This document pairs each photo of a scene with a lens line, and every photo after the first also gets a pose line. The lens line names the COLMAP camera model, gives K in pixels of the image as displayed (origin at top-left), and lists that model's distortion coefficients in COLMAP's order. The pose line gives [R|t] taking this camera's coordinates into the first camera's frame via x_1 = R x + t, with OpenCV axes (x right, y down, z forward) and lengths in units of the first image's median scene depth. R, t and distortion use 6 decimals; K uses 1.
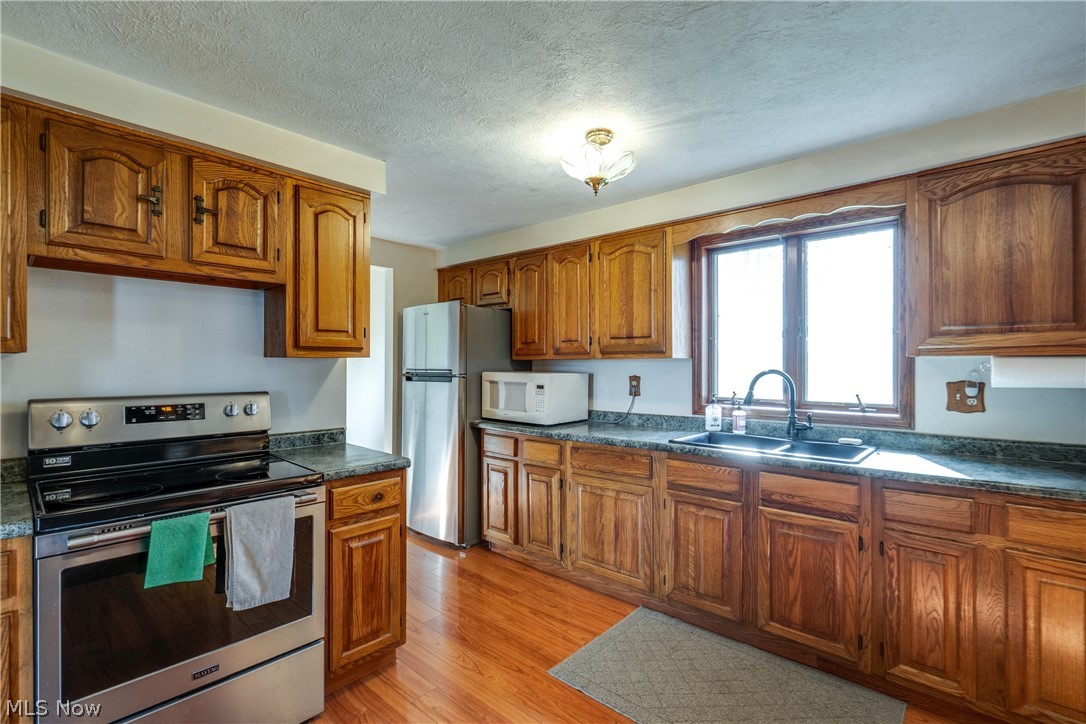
lens RADIAL K [[500.8, 0, 541.8], [0, 500.8, 364.1], [0, 0, 1]] dist [-0.000584, 0.000495]
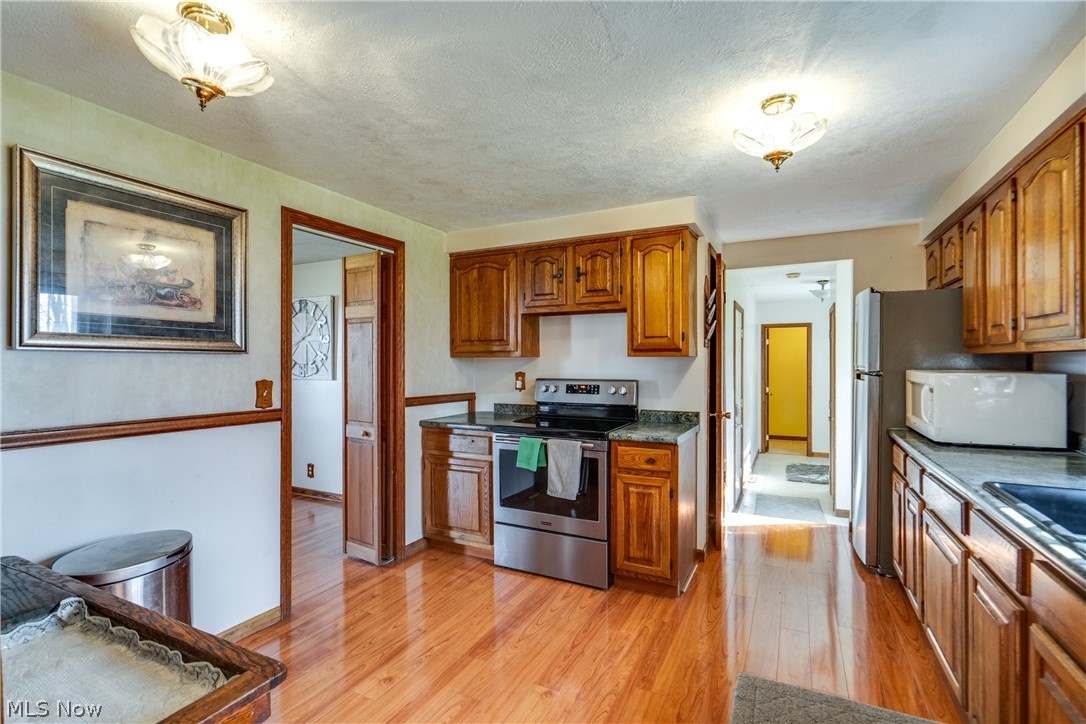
lens RADIAL K [[500.8, 0, 541.3], [0, 500.8, 361.9], [0, 0, 1]] dist [-0.000584, 0.000495]
pose [[0.263055, -0.001026, -0.964780, 0.926370], [0.005014, 0.999987, 0.000304, -0.001033], [0.964768, -0.004918, 0.263056, 0.383882]]
